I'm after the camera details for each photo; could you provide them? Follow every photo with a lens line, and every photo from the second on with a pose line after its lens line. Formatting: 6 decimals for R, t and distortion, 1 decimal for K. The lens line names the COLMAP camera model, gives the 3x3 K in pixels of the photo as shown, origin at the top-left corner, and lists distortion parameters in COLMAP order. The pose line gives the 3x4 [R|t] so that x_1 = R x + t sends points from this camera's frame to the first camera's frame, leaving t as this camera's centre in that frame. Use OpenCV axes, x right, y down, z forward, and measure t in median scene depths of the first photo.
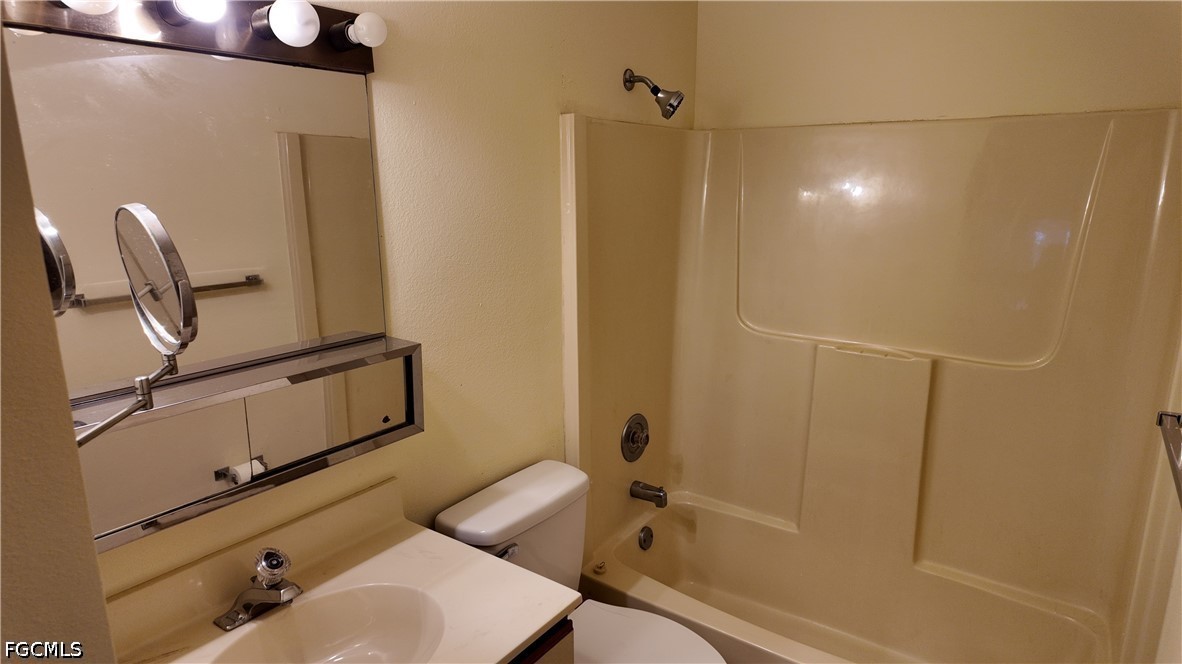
lens RADIAL K [[692.5, 0, 591.0], [0, 692.5, 332.0], [0, 0, 1]] dist [0.102204, -0.111579]
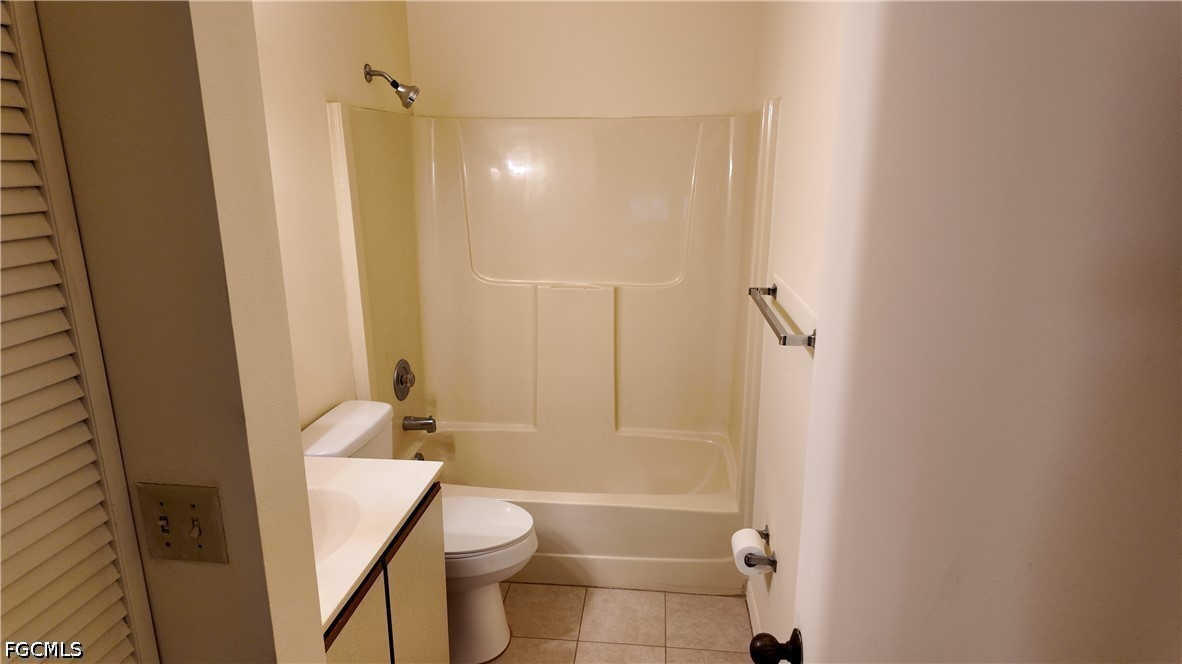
lens RADIAL K [[692.5, 0, 591.0], [0, 692.5, 332.0], [0, 0, 1]] dist [0.102204, -0.111579]
pose [[0.870763, -0.120698, 0.476660, -0.225111], [0.106096, 0.992689, 0.057549, 0.039571], [-0.480121, 0.000460, 0.877202, -0.203509]]
